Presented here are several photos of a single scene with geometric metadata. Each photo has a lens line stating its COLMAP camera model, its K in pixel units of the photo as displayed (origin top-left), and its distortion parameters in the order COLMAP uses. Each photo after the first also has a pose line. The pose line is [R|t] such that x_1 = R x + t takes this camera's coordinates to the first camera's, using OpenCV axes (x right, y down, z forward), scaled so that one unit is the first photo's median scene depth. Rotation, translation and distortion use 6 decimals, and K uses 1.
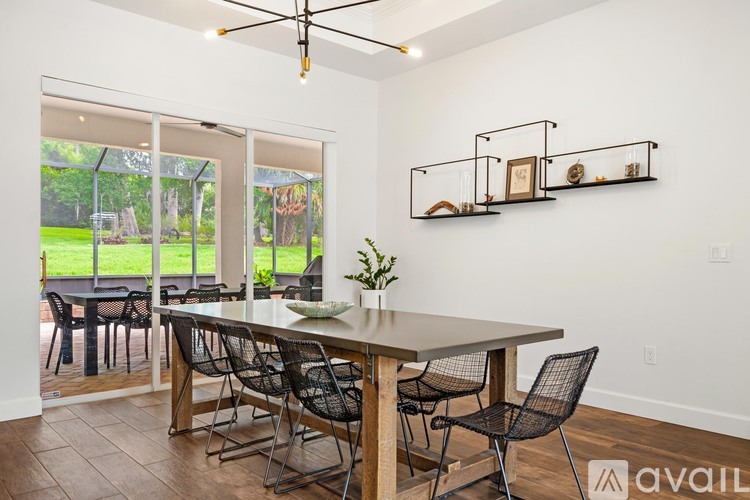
lens RADIAL K [[559.4, 0, 375.2], [0, 559.4, 263.4], [0, 0, 1]] dist [-0.001628, -0.000881]
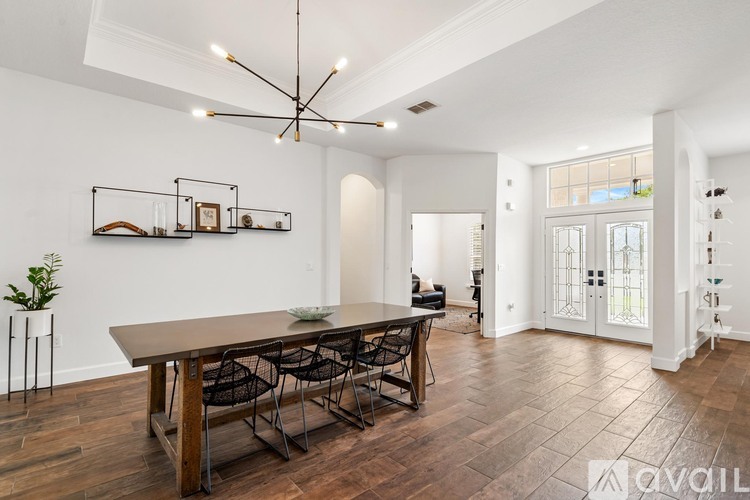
lens RADIAL K [[362.0, 0, 363.2], [0, 362.0, 254.8], [0, 0, 1]] dist [0.000578, 0.000067]
pose [[0.031832, 0.005613, 0.999477, -0.678810], [0.002190, 0.999981, -0.005686, -0.043209], [-0.999491, 0.002370, 0.031819, 0.548267]]
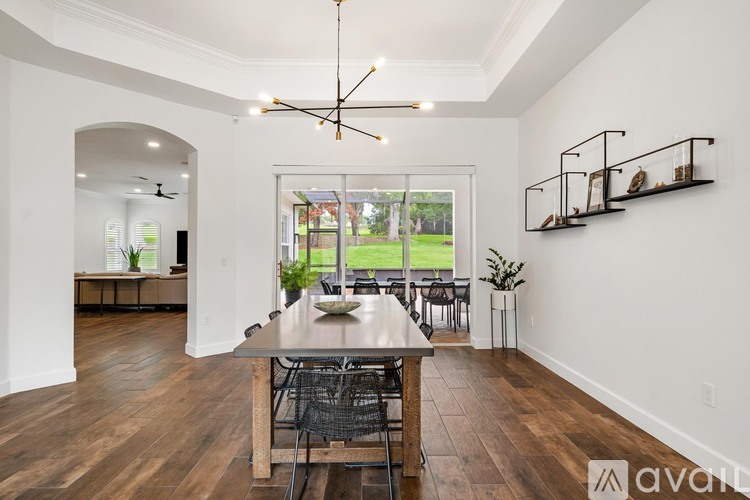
lens RADIAL K [[396.2, 0, 375.0], [0, 396.2, 250.0], [0, 0, 1]] dist [-0.002367, -0.000279]
pose [[0.759330, -0.008469, -0.650651, 0.413076], [-0.001531, 0.999889, -0.014802, -0.032500], [0.650704, 0.012236, 0.759232, 0.193611]]
